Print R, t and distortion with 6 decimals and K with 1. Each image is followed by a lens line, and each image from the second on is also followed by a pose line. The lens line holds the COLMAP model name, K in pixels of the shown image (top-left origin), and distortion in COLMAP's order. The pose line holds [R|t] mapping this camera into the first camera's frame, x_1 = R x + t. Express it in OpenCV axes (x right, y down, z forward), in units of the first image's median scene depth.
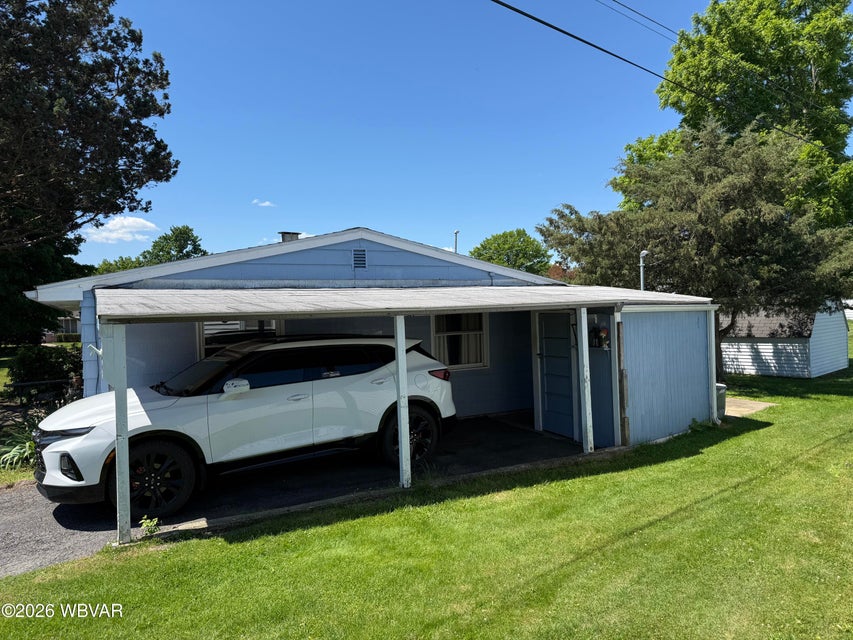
lens RADIAL K [[642.8, 0, 426.5], [0, 642.8, 320.0], [0, 0, 1]] dist [-0.000561, -0.002167]
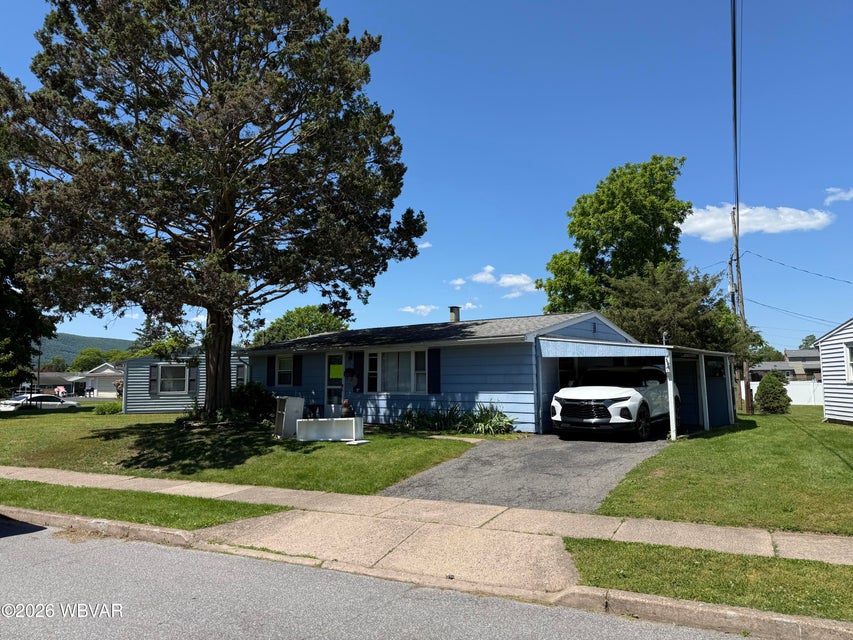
lens RADIAL K [[642.8, 0, 426.5], [0, 642.8, 320.0], [0, 0, 1]] dist [-0.000561, -0.002167]
pose [[0.915383, 0.061941, 0.397791, -1.448105], [-0.015355, 0.992746, -0.119247, 0.123781], [-0.402291, 0.103049, 0.909694, -0.559558]]
